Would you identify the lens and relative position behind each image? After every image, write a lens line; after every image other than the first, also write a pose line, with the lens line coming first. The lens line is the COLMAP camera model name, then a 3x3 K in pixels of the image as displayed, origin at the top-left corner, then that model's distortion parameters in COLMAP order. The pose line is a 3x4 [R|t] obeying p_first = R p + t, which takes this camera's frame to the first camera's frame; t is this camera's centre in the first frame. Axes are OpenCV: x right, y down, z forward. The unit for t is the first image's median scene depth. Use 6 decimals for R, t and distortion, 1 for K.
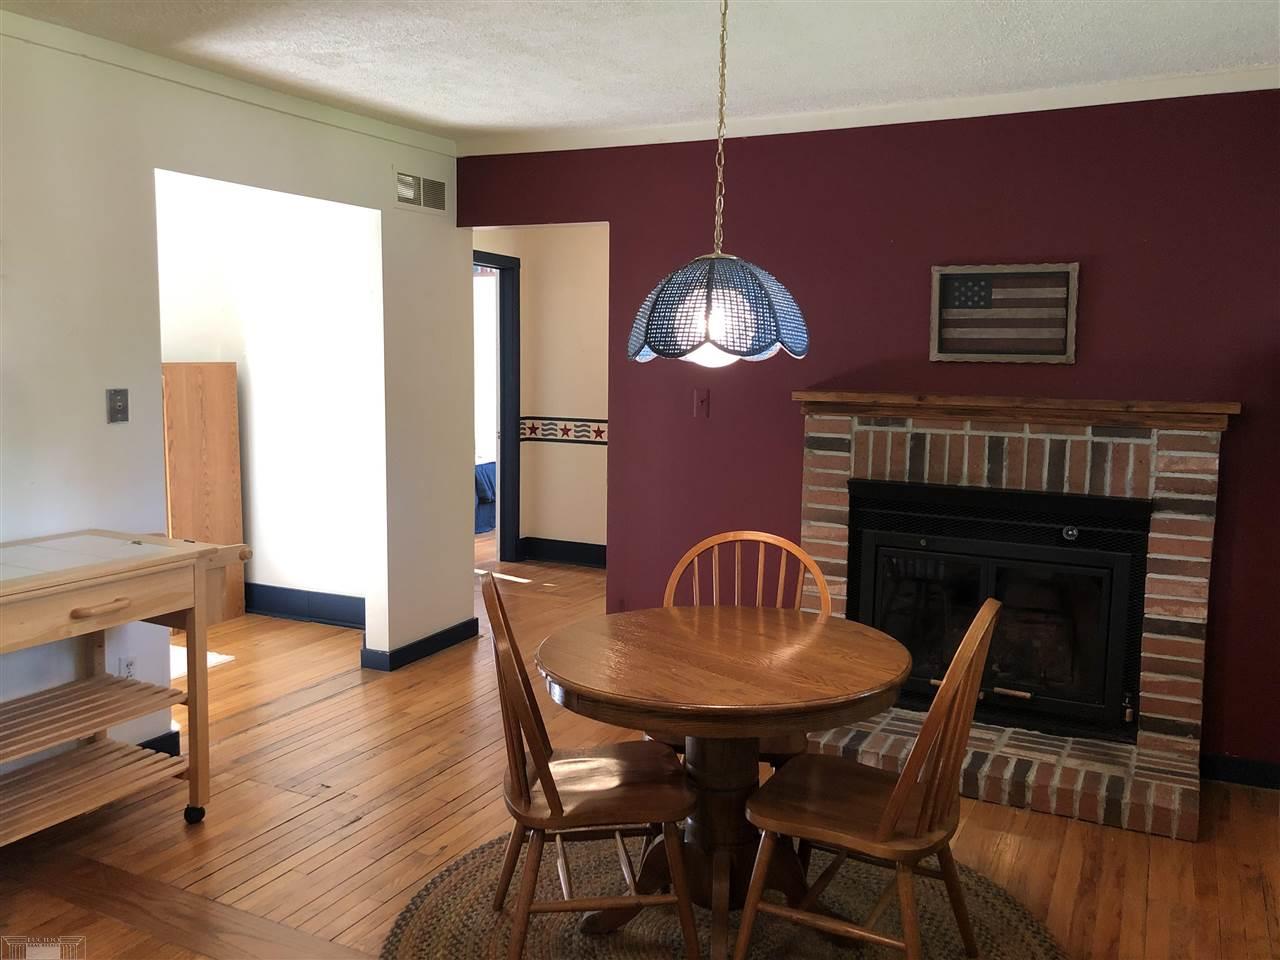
lens RADIAL K [[1047.4, 0, 640.0], [0, 1047.4, 480.0], [0, 0, 1]] dist [0.085402, 0.000465]
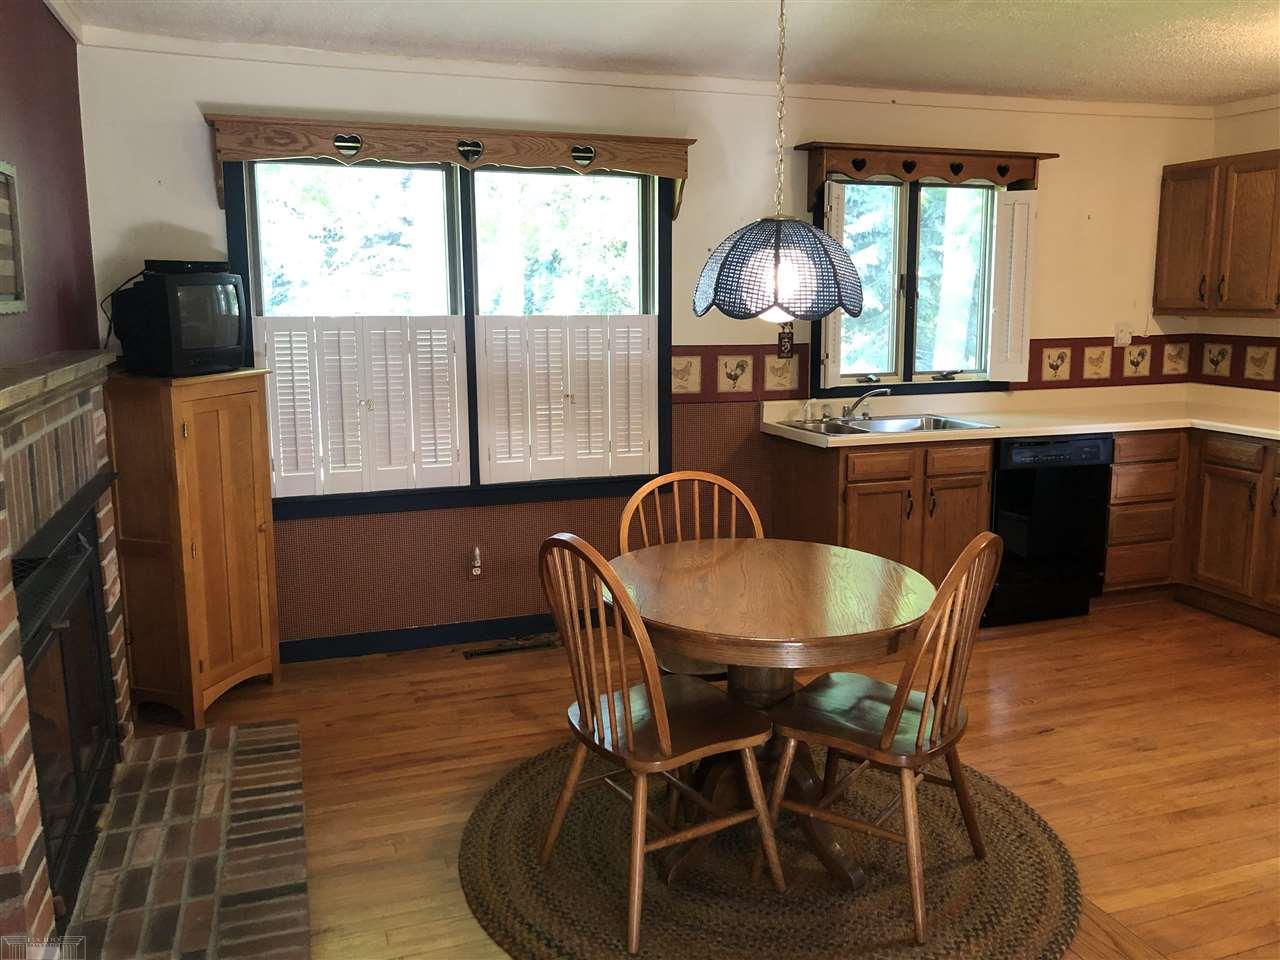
lens RADIAL K [[1047.4, 0, 640.0], [0, 1047.4, 480.0], [0, 0, 1]] dist [0.085402, 0.000465]
pose [[-0.725245, -0.134202, 0.675285, -0.408790], [0.062453, 0.963952, 0.258644, -0.174529], [-0.685652, 0.229754, -0.690720, 1.334208]]
